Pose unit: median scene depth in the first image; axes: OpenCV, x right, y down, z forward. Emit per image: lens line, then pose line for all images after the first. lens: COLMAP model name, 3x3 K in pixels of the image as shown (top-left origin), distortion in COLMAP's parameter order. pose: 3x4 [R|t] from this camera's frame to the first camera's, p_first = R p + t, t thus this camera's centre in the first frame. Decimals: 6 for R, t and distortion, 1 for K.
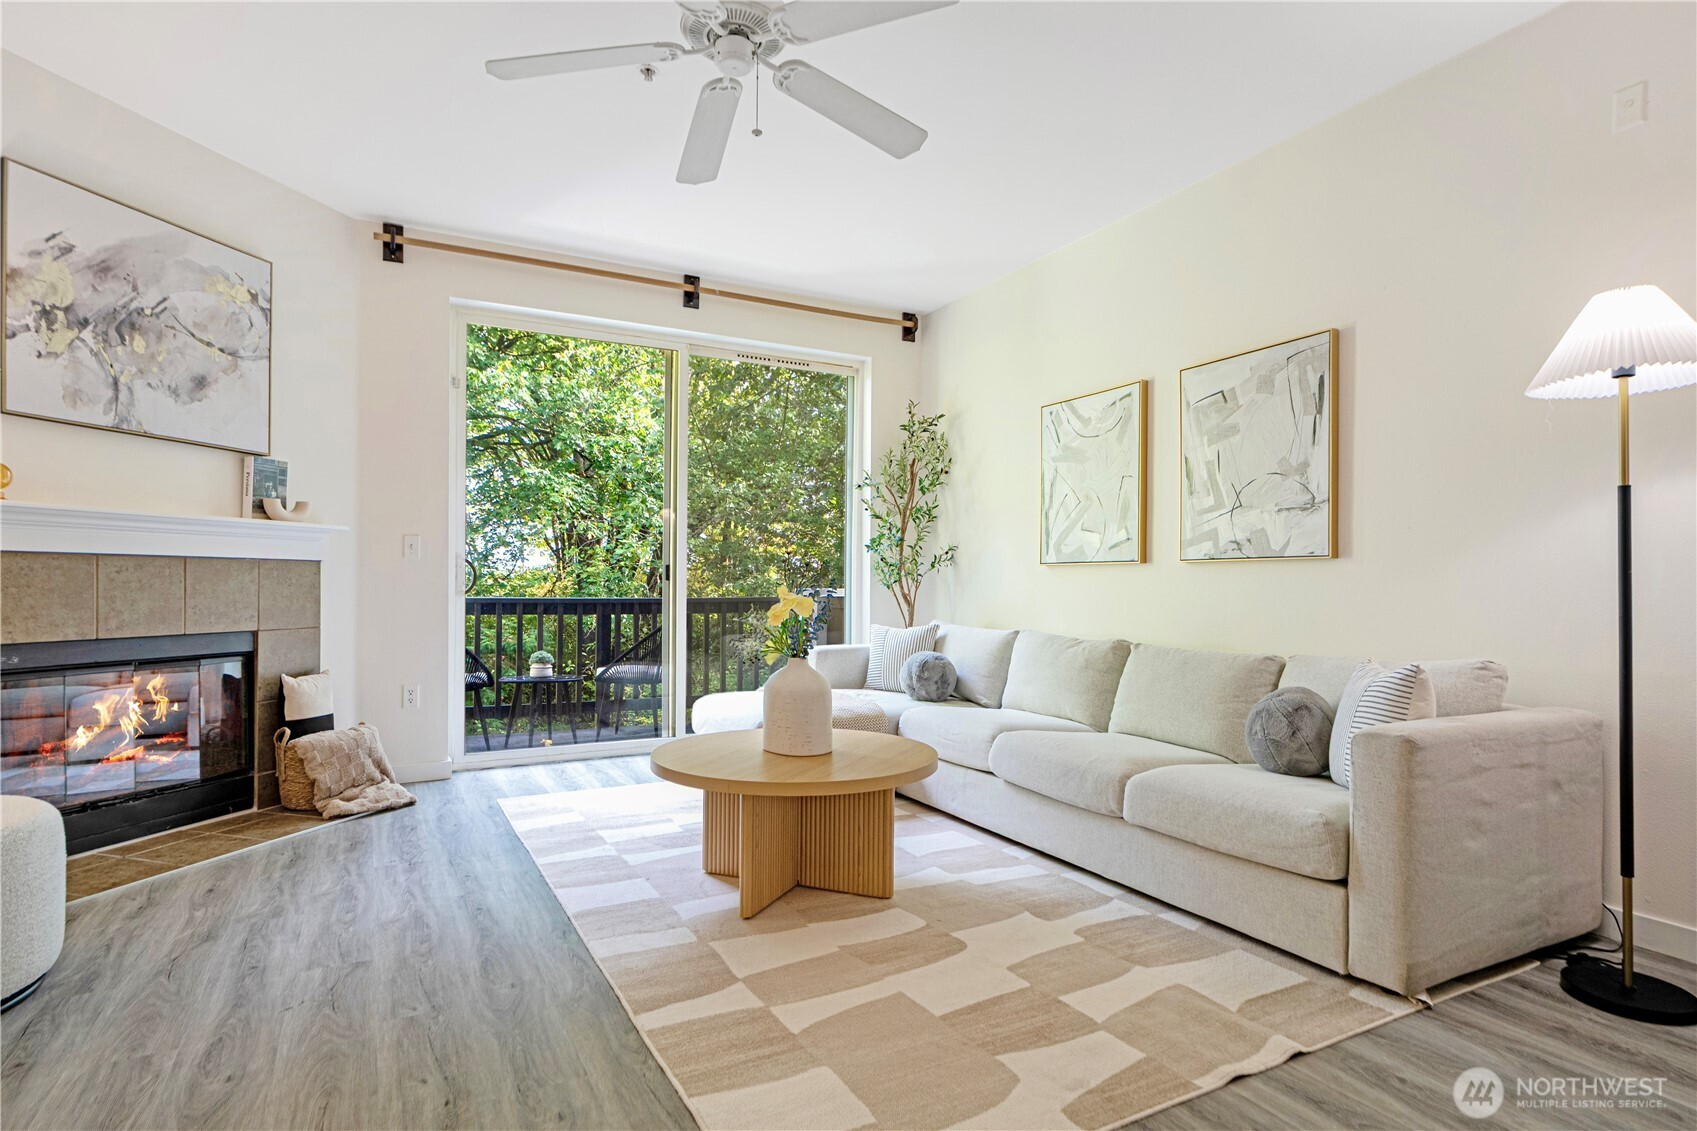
lens RADIAL K [[878.2, 0, 855.2], [0, 878.2, 578.8], [0, 0, 1]] dist [0.008656, 0.000650]
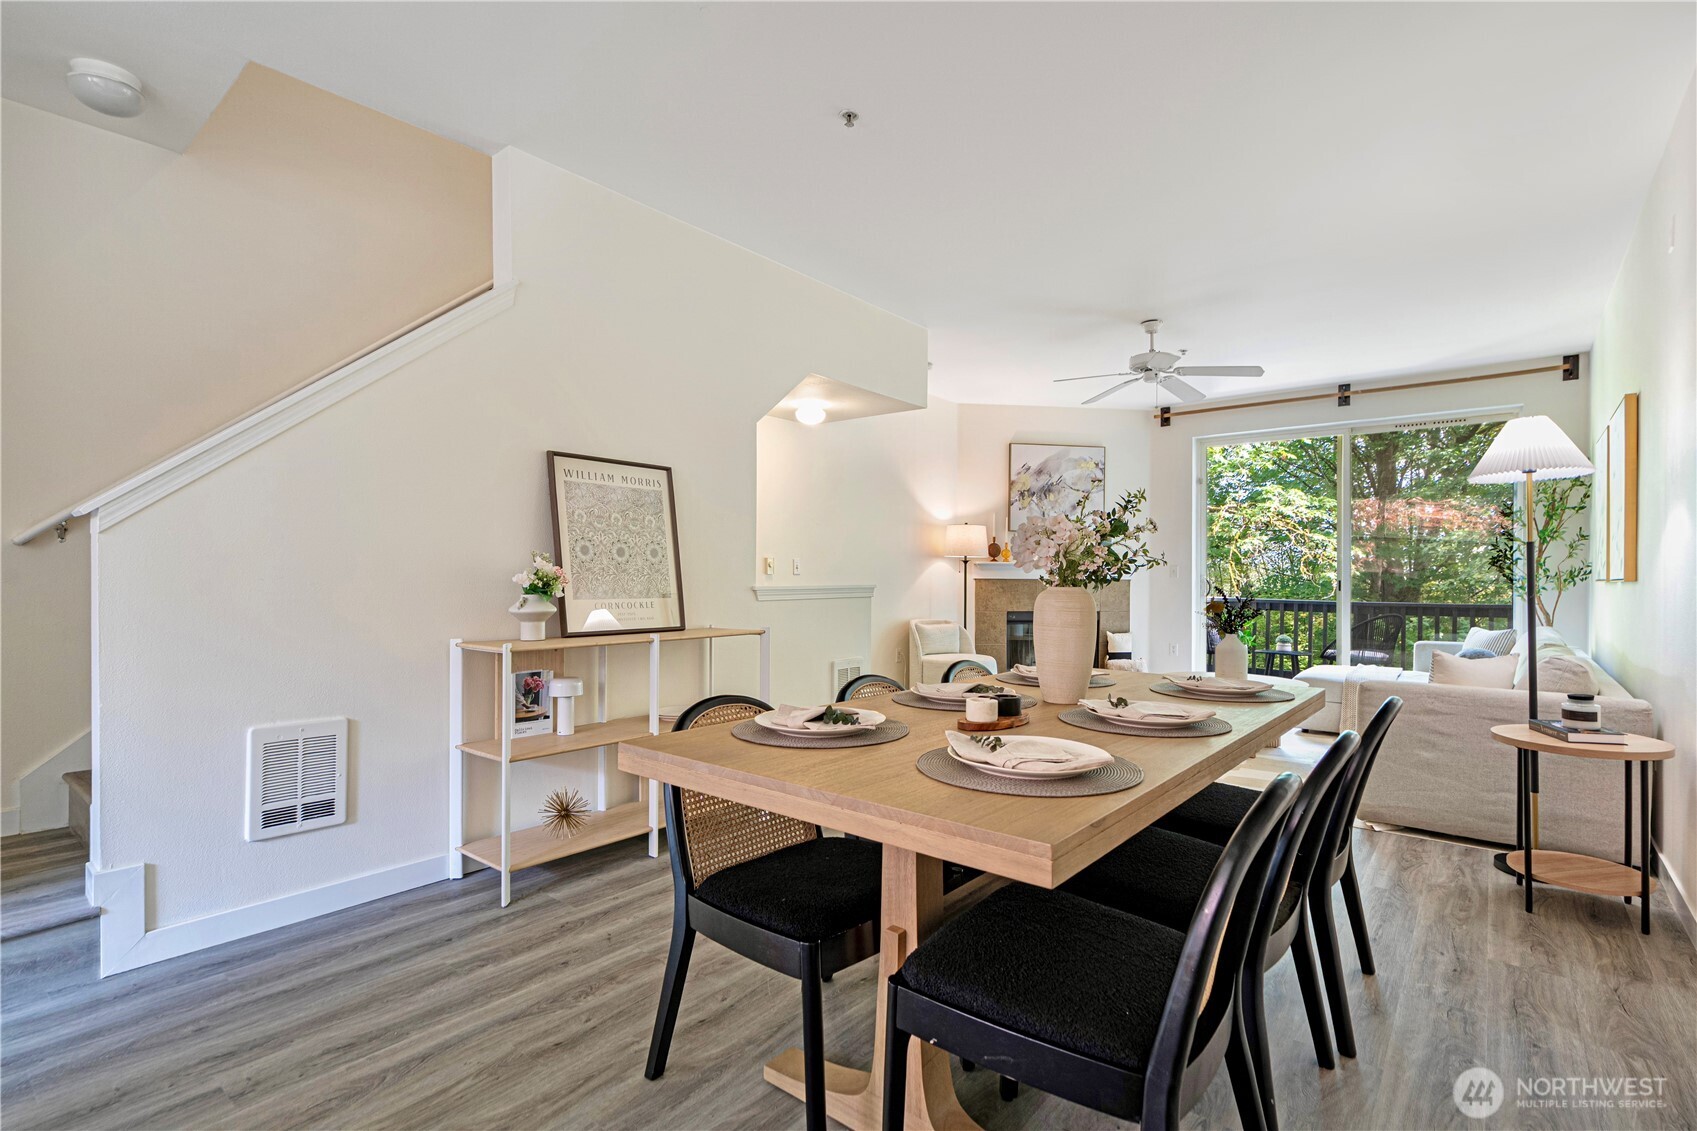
lens RADIAL K [[791.0, 0, 852.3], [0, 791.0, 584.9], [0, 0, 1]] dist [-0.032846, 0.017200]
pose [[0.372679, 0.005678, -0.927943, 1.102677], [0.001385, 0.999977, 0.006675, -0.026412], [0.927959, -0.003773, 0.372663, -0.392699]]
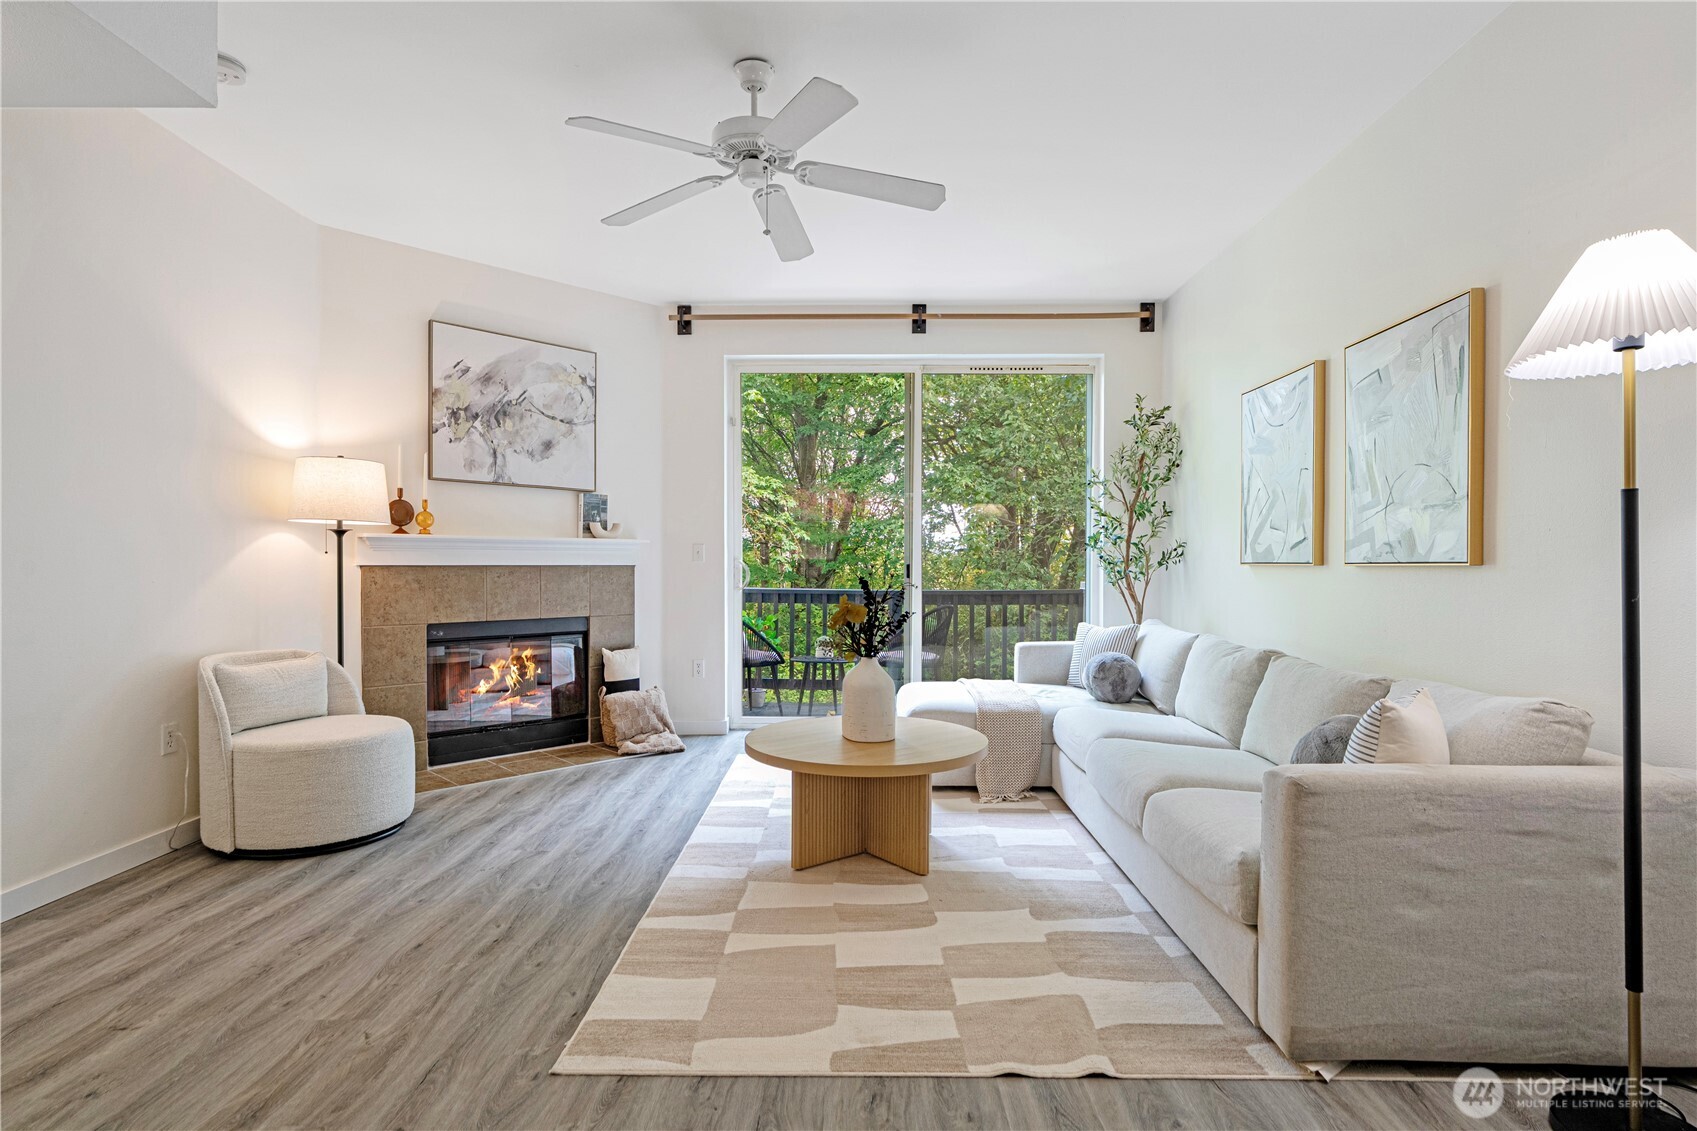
lens RADIAL K [[864.4, 0, 852.2], [0, 864.4, 569.0], [0, 0, 1]] dist [0.001871, 0.000356]
pose [[0.873754, -0.001524, -0.486366, 0.411597], [0.006398, 0.999945, 0.008362, -0.029681], [0.486326, -0.010418, 0.873715, -0.000283]]
